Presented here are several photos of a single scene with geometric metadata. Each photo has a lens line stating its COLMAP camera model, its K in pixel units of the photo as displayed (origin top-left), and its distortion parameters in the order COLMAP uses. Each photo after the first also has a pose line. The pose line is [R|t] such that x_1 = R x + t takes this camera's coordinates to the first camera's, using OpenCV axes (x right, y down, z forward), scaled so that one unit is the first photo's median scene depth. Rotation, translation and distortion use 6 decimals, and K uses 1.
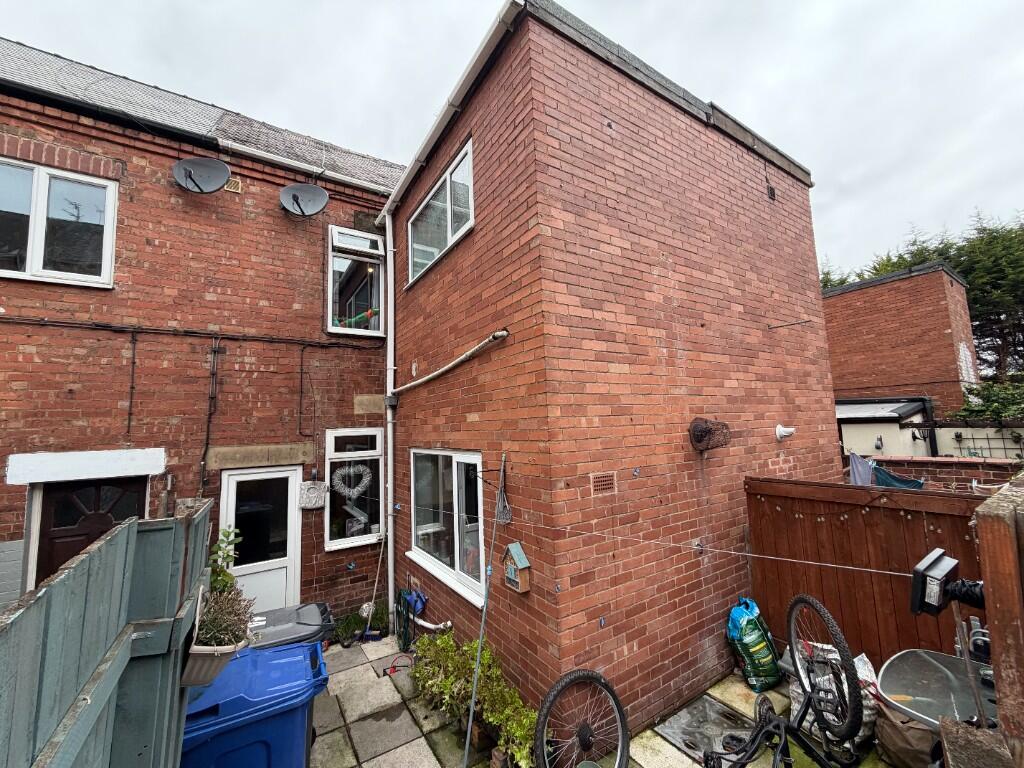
lens RADIAL K [[408.7, 0, 509.8], [0, 408.7, 382.2], [0, 0, 1]] dist [-0.001770, 0.000256]
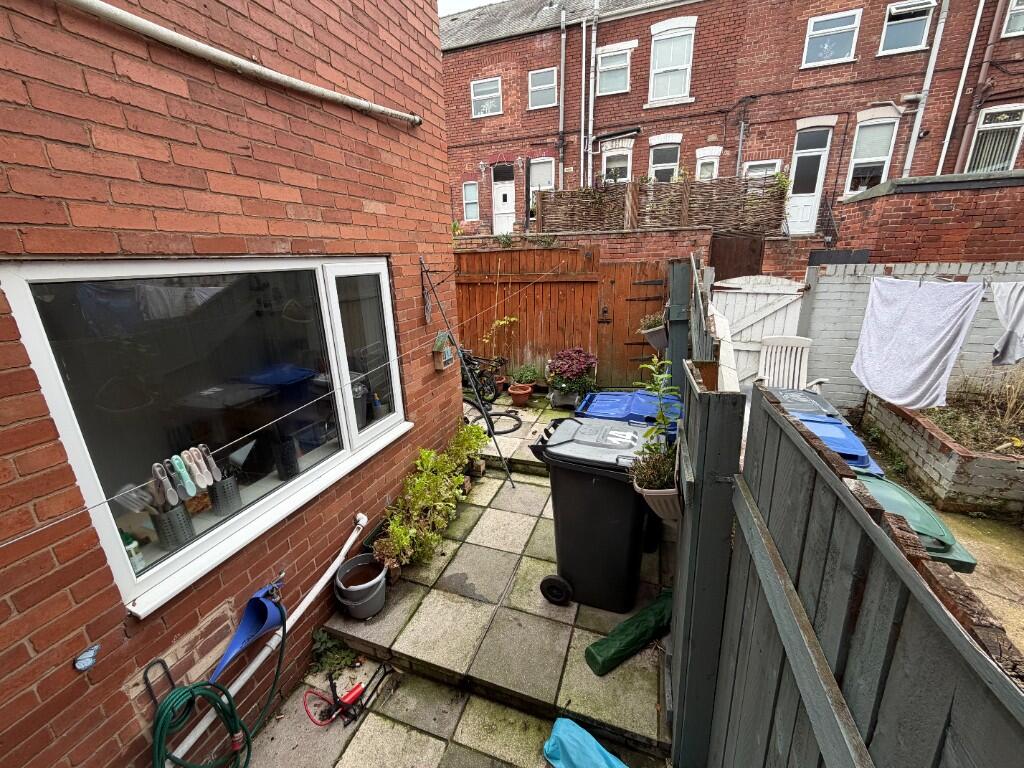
lens RADIAL K [[408.7, 0, 512.5], [0, 408.7, 377.1], [0, 0, 1]] dist [-0.001770, 0.000256]
pose [[-0.618307, -0.171645, 0.766964, -0.924243], [-0.039965, 0.981464, 0.187431, 0.257424], [-0.784920, 0.085238, -0.613706, 1.394952]]
